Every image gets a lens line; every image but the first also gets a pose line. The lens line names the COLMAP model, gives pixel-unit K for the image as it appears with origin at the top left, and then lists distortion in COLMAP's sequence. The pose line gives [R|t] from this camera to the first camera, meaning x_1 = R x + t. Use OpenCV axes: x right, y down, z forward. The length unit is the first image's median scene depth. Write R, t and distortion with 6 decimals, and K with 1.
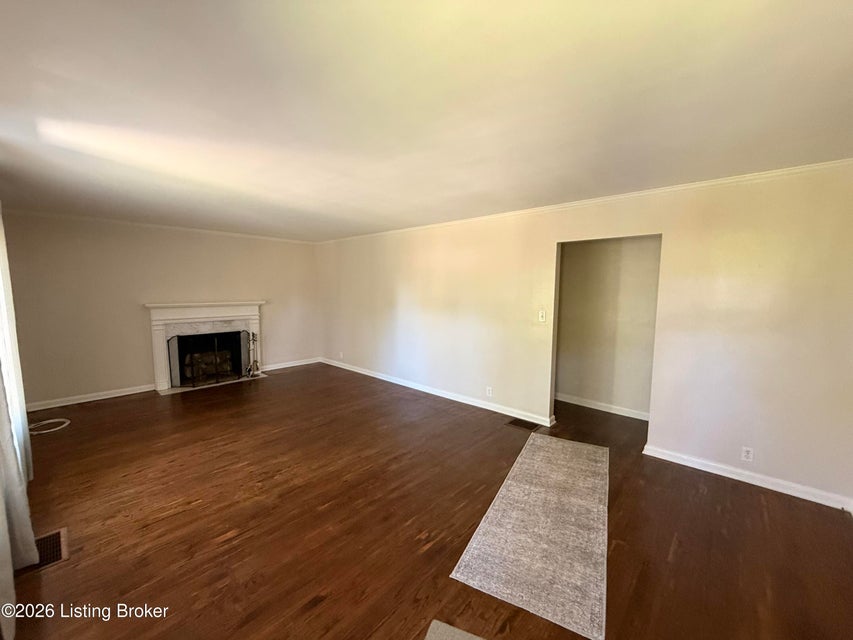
lens RADIAL K [[339.4, 0, 425.8], [0, 339.4, 317.5], [0, 0, 1]] dist [-0.002059, 0.000432]
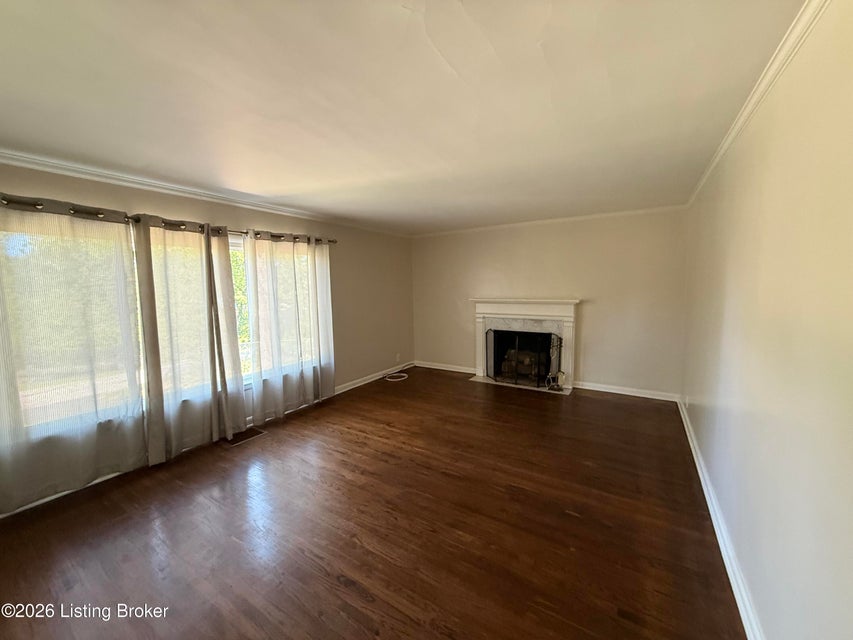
lens RADIAL K [[339.4, 0, 421.8], [0, 339.4, 314.3], [0, 0, 1]] dist [-0.002059, 0.000432]
pose [[0.169875, 0.071559, -0.982864, 0.270403], [-0.070310, 0.995698, 0.060341, -0.041939], [0.982954, 0.058855, 0.174175, 0.602344]]
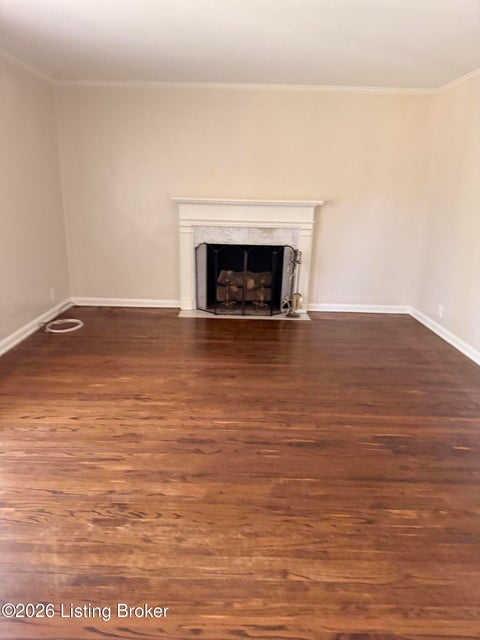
lens RADIAL K [[447.7, 0, 235.0], [0, 447.7, 319.3], [0, 0, 1]] dist [0.039016, -0.042493]
pose [[0.668955, 0.215022, -0.711522, 0.052349], [-0.083960, 0.972977, 0.215097, -0.000777], [0.738545, -0.084151, 0.668931, 0.375265]]
